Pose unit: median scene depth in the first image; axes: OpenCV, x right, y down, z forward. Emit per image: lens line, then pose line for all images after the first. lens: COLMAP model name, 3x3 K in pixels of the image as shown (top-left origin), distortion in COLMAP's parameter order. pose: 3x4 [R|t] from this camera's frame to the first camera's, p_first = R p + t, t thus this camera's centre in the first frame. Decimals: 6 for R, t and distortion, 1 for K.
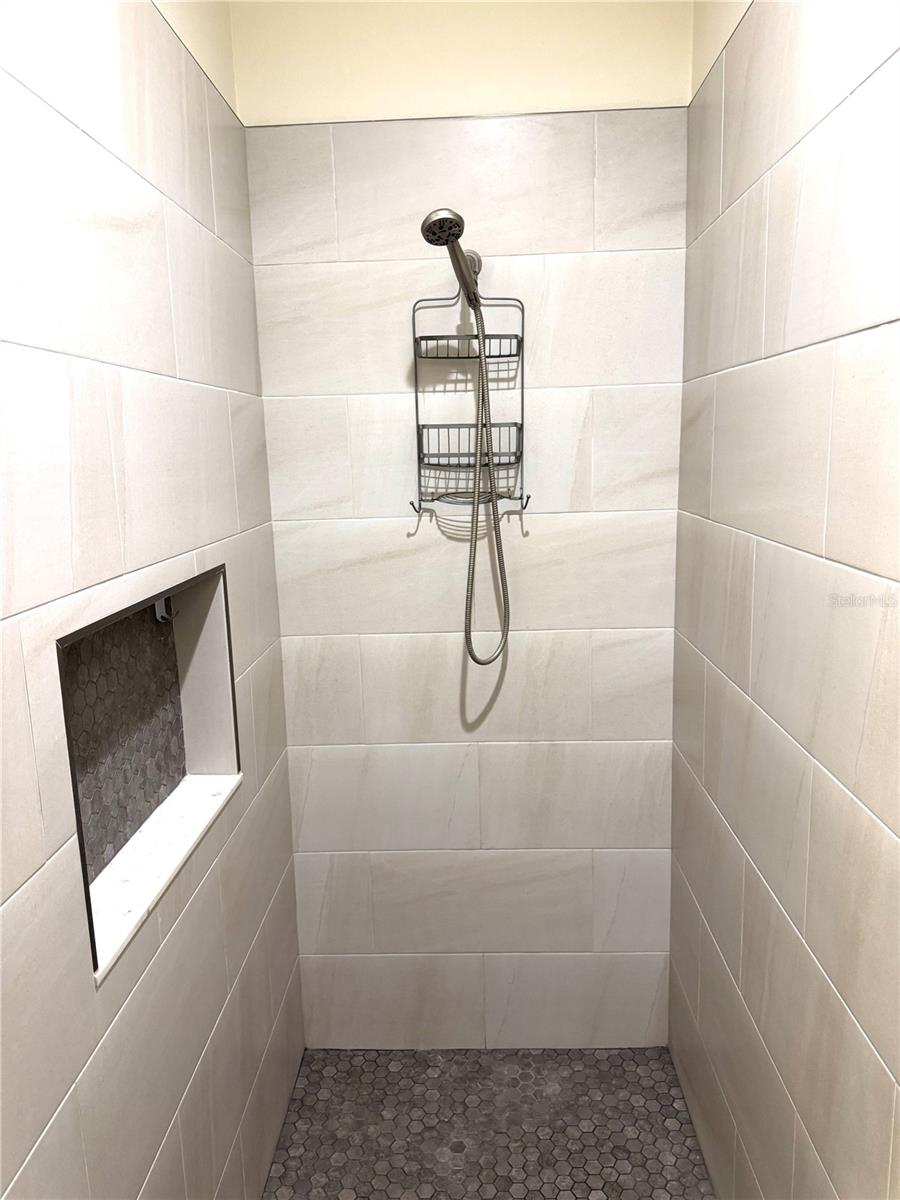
lens RADIAL K [[839.0, 0, 451.2], [0, 839.0, 606.3], [0, 0, 1]] dist [0.073739, -0.089703]
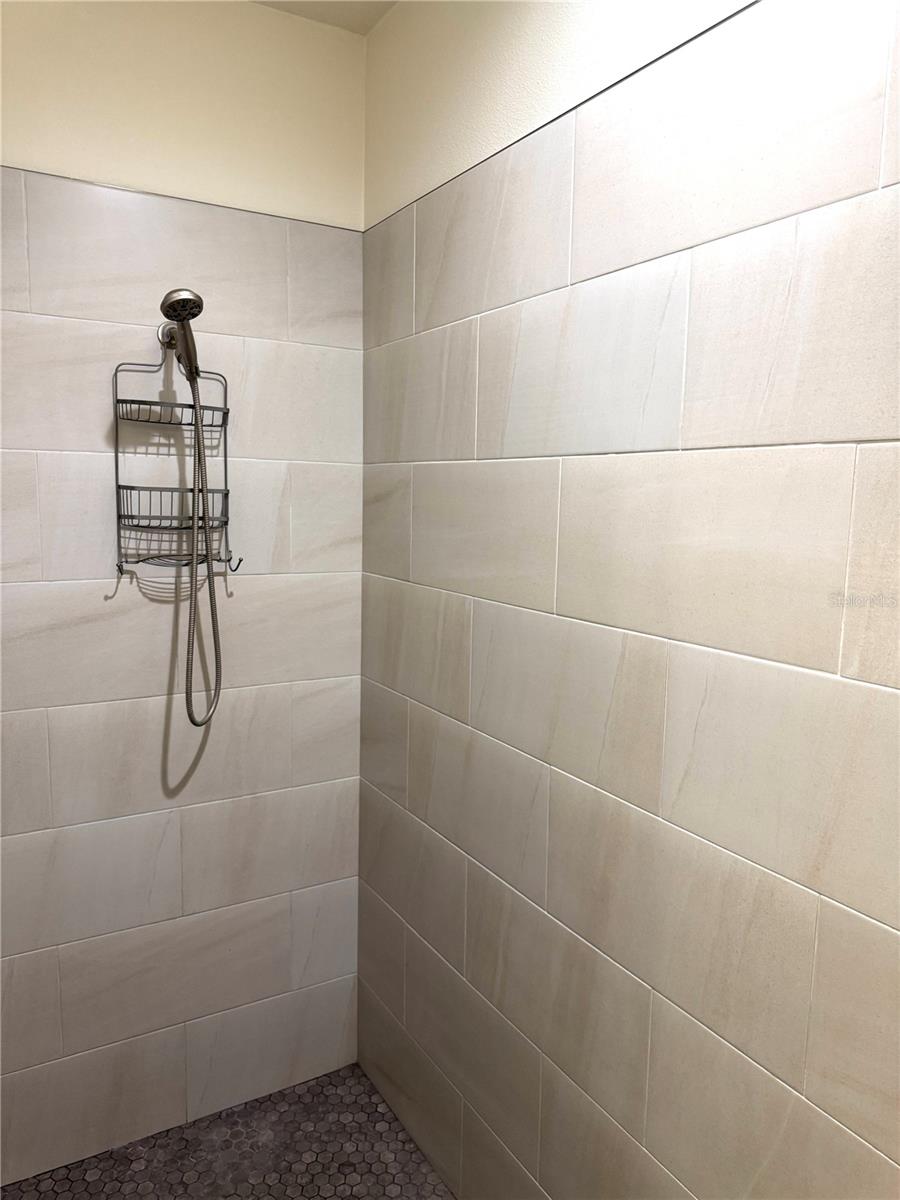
lens RADIAL K [[839.0, 0, 451.9], [0, 839.0, 604.3], [0, 0, 1]] dist [0.073739, -0.089703]
pose [[0.845803, -0.025751, 0.532874, -0.232982], [0.056012, 0.997600, -0.040695, -0.016521], [-0.530547, 0.064267, 0.845216, -0.023707]]
